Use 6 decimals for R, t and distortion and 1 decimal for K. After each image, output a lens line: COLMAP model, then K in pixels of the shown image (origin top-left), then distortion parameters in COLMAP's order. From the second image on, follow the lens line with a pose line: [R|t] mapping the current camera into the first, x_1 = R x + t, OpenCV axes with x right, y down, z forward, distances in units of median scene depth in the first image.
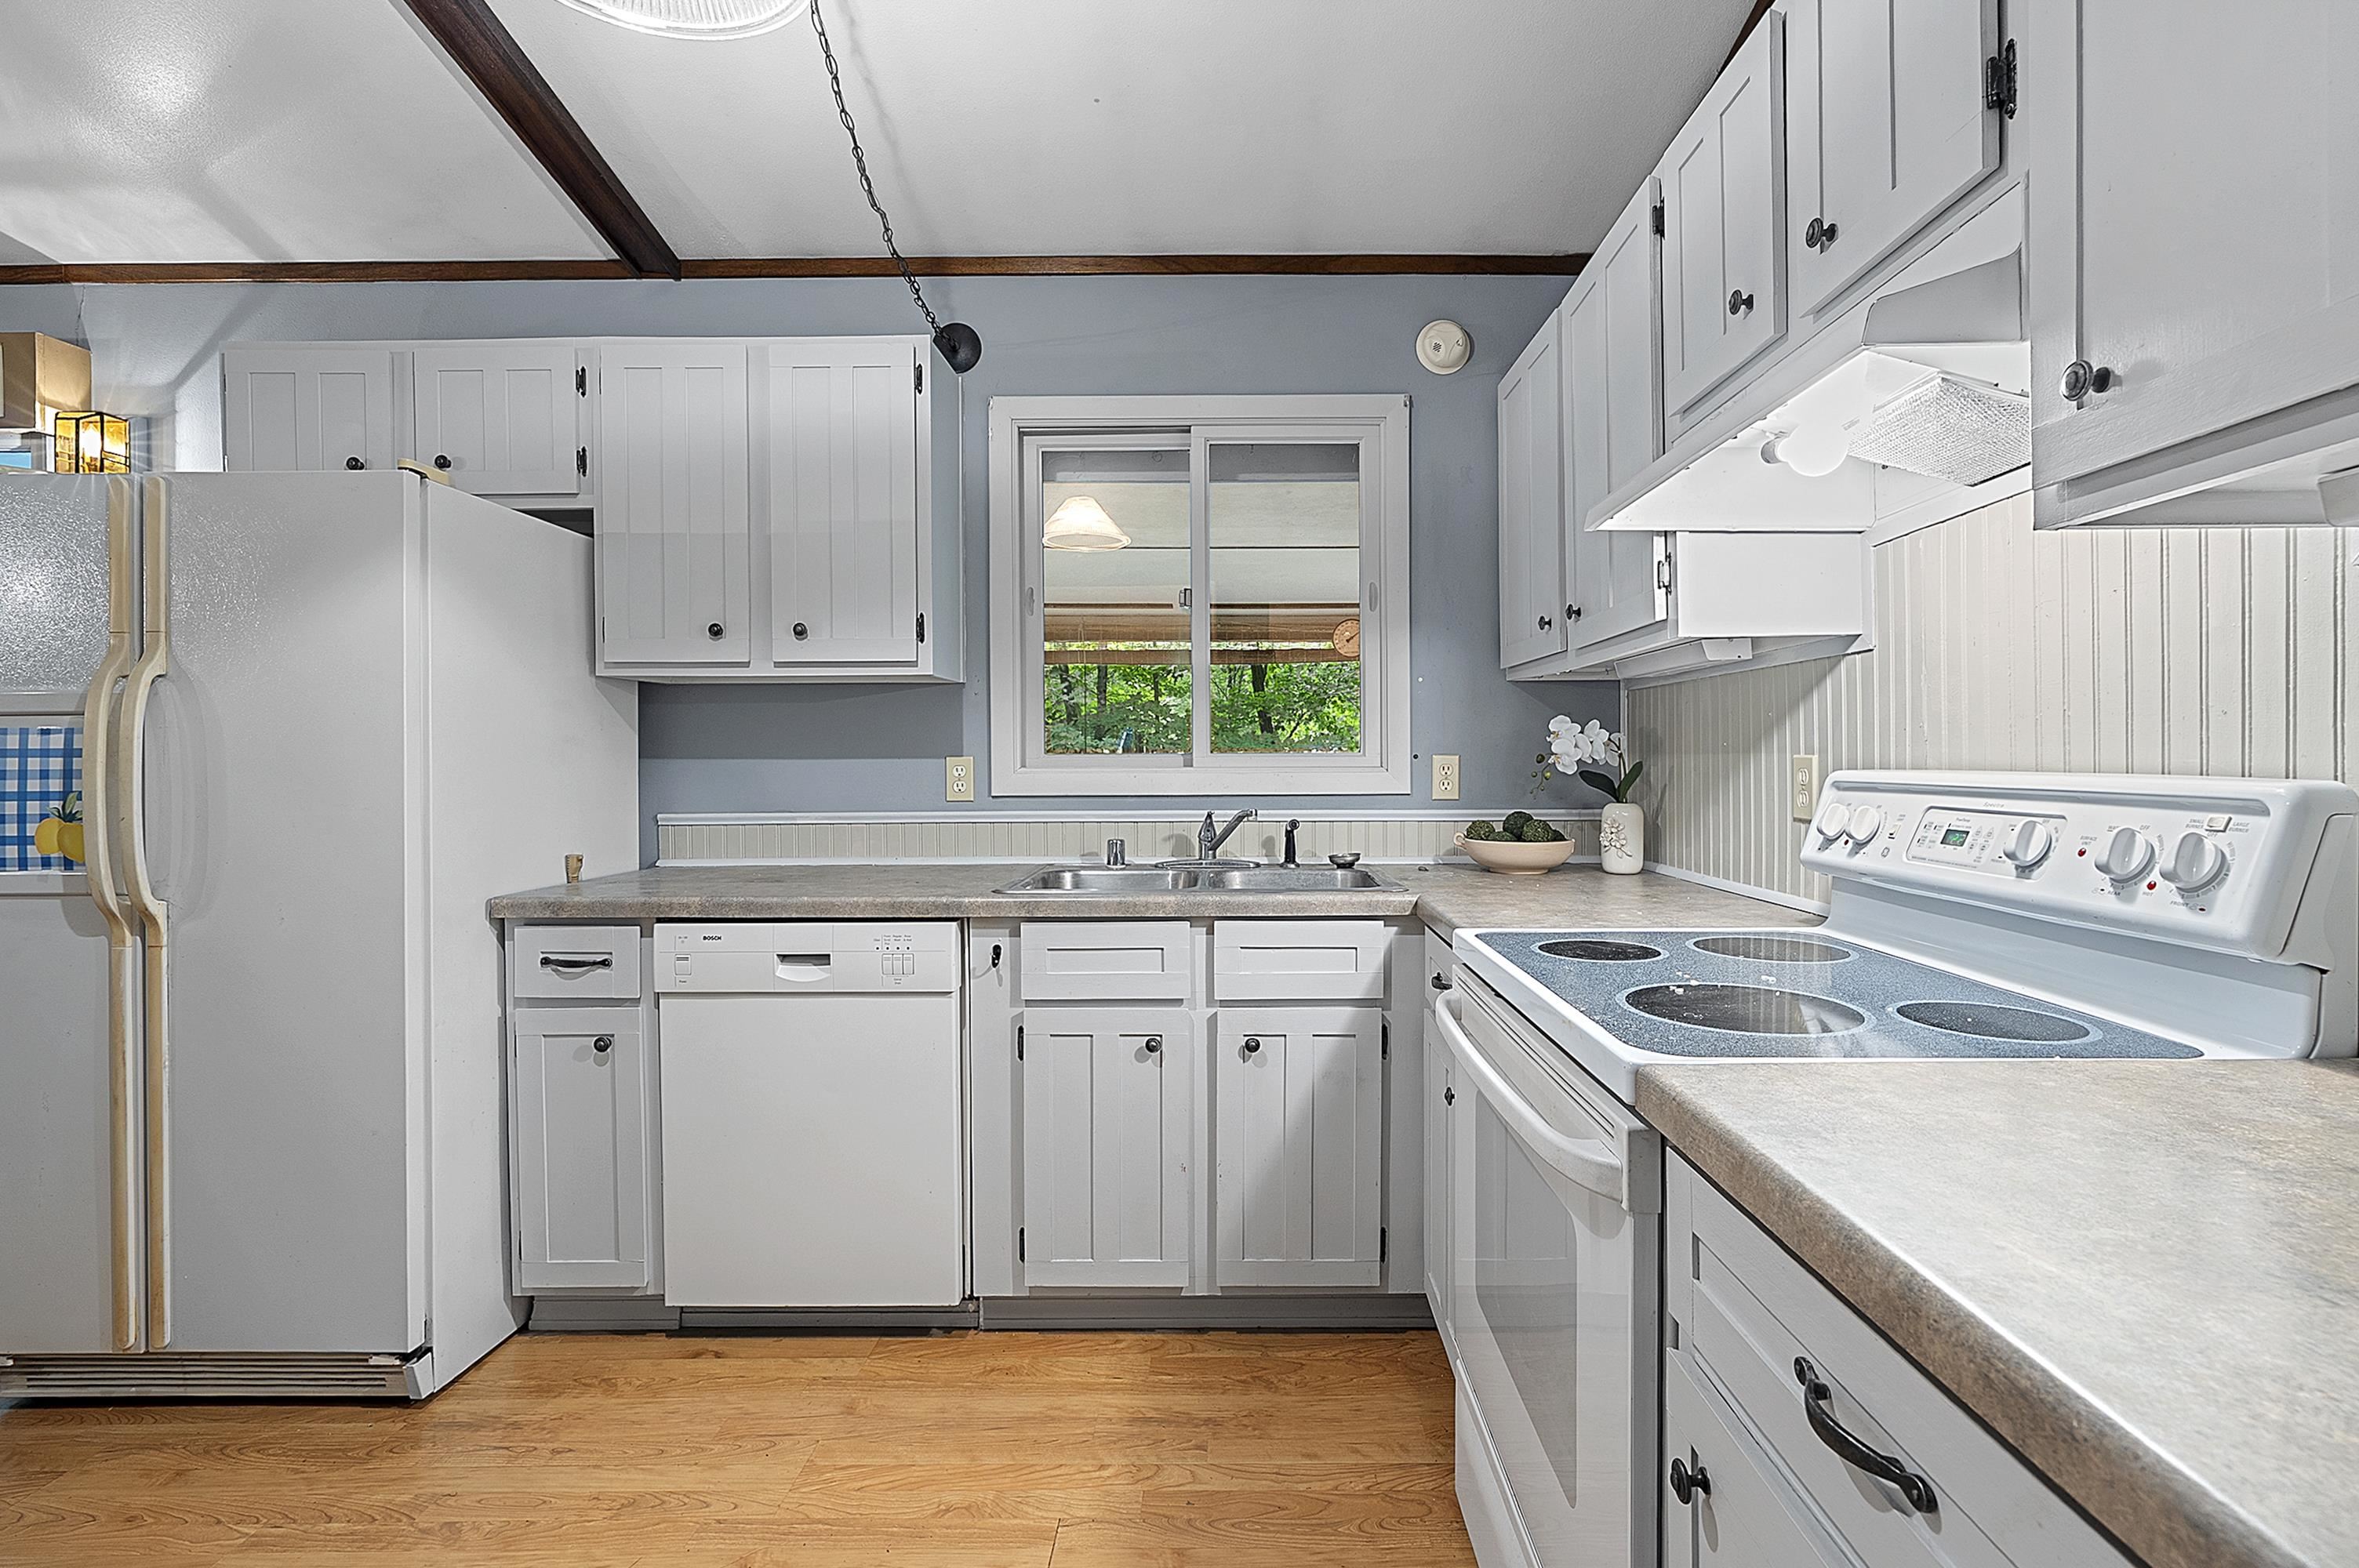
lens RADIAL K [[1094.1, 0, 1235.9], [0, 1094.1, 768.3], [0, 0, 1]] dist [-0.003905, 0.000889]
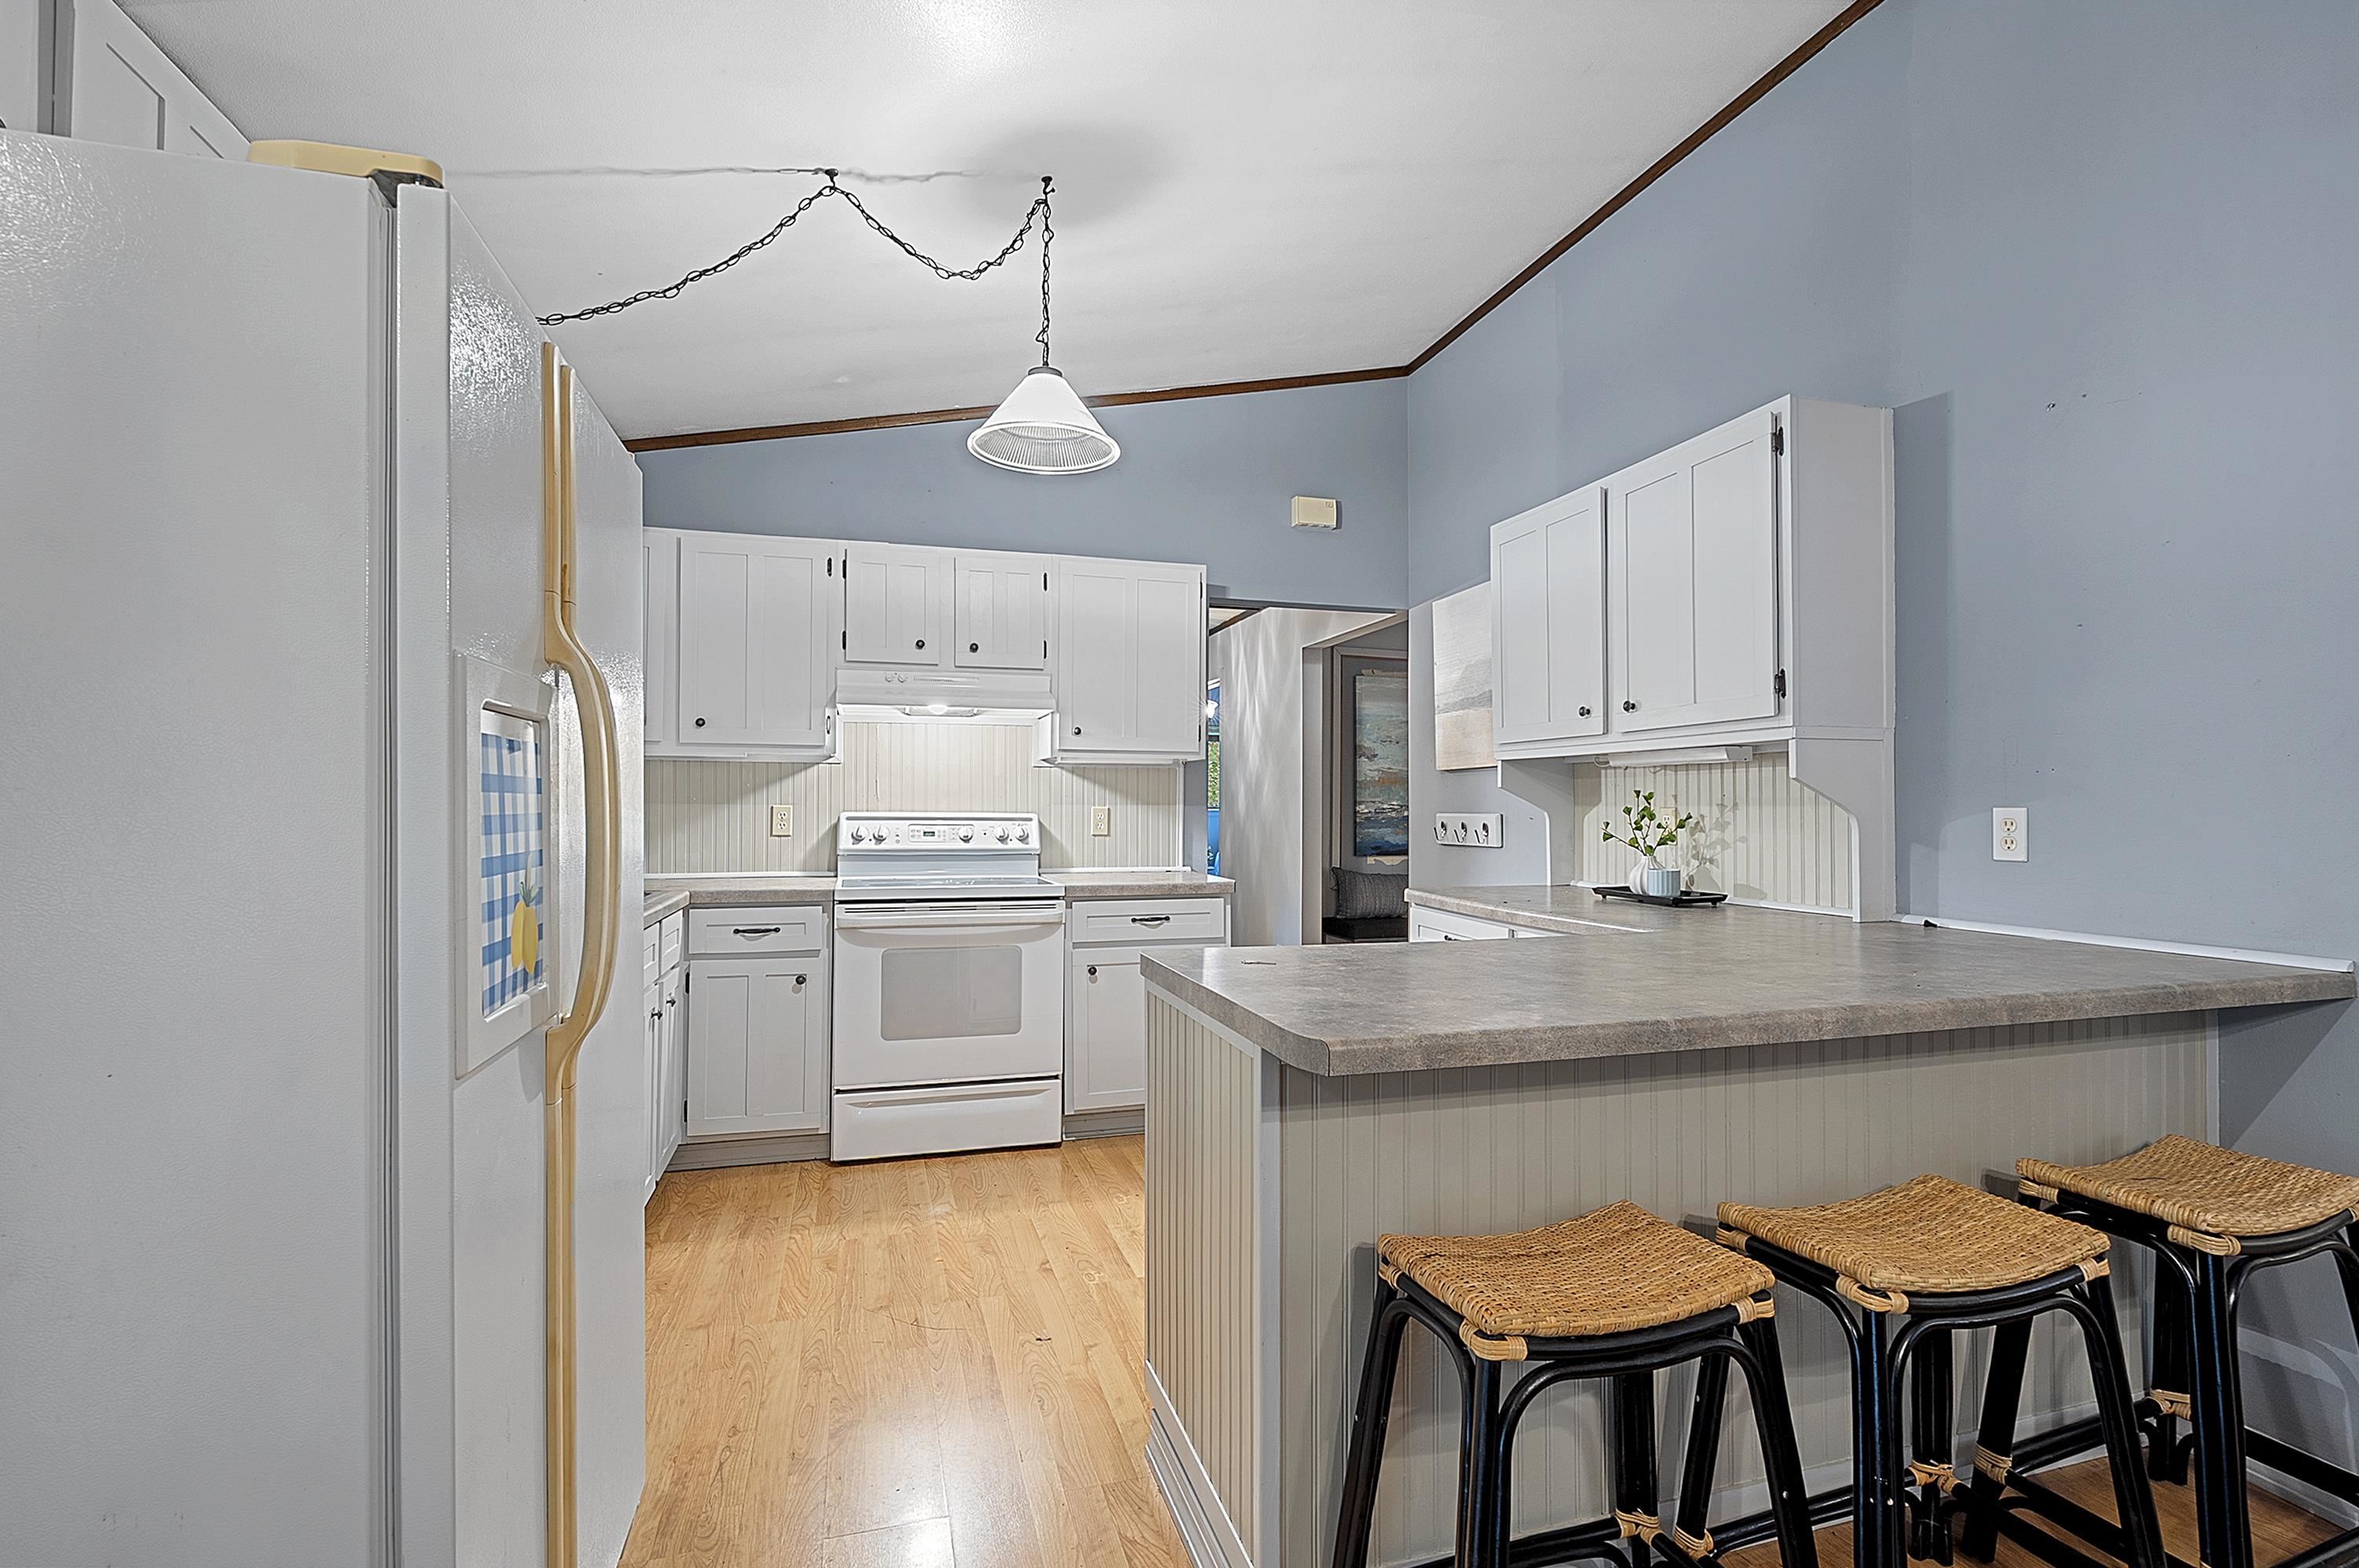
lens RADIAL K [[1074.9, 0, 1178.4], [0, 1074.9, 789.0], [0, 0, 1]] dist [-0.002981, -0.000812]
pose [[-0.286220, 0.021148, 0.957931, -1.542335], [0.004420, 0.999775, -0.020751, 0.001869], [-0.958154, -0.001705, -0.286249, 0.756218]]
